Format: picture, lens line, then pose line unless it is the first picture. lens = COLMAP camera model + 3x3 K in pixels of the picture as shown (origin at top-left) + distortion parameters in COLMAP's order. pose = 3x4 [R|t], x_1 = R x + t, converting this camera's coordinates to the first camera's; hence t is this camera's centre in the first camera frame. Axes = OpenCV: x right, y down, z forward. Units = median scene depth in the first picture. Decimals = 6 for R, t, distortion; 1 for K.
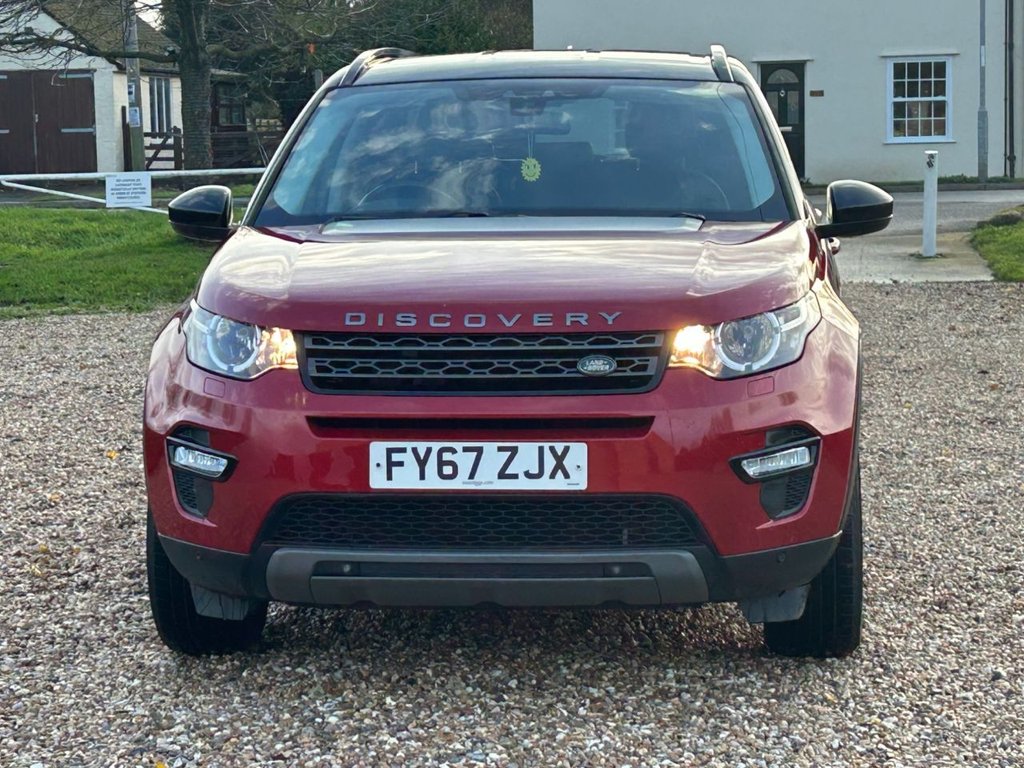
lens RADIAL K [[2736.8, 0, 513.5], [0, 2736.8, 385.9], [0, 0, 1]] dist [0.024913, 0.000000]
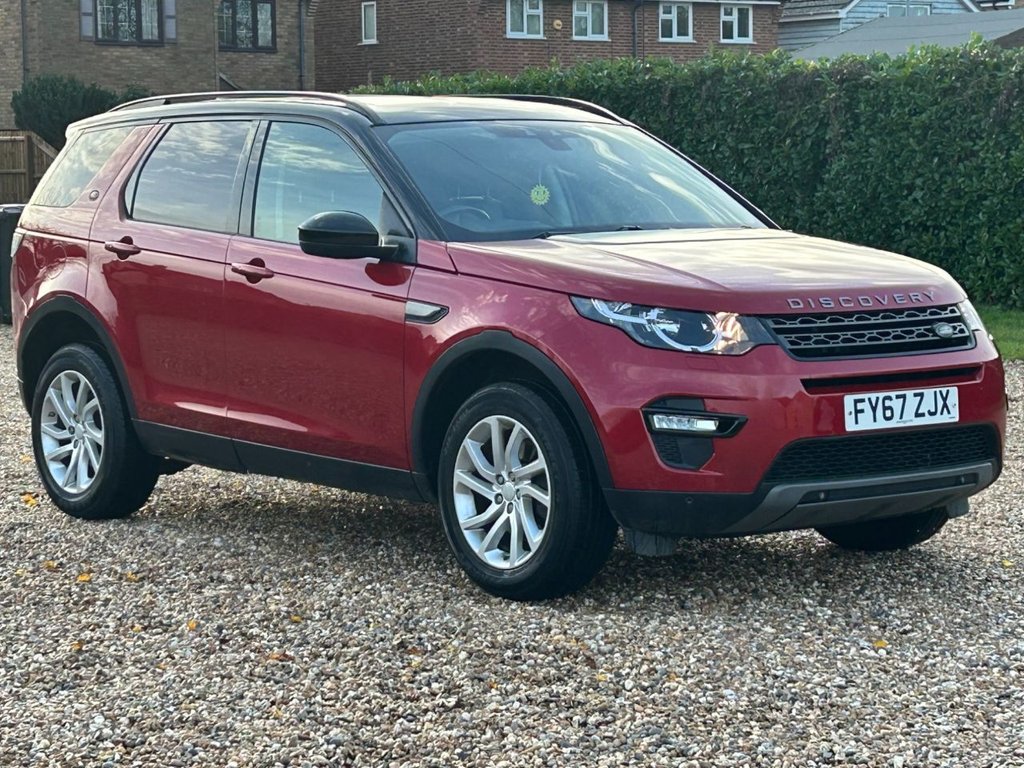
lens RADIAL K [[2736.8, 0, 505.2], [0, 2736.8, 385.6], [0, 0, 1]] dist [0.024913, 0.000000]
pose [[0.725115, -0.051966, 0.686665, -1.058016], [0.068222, 0.997664, 0.003461, 0.000282], [-0.685241, 0.044336, 0.726966, 0.165260]]
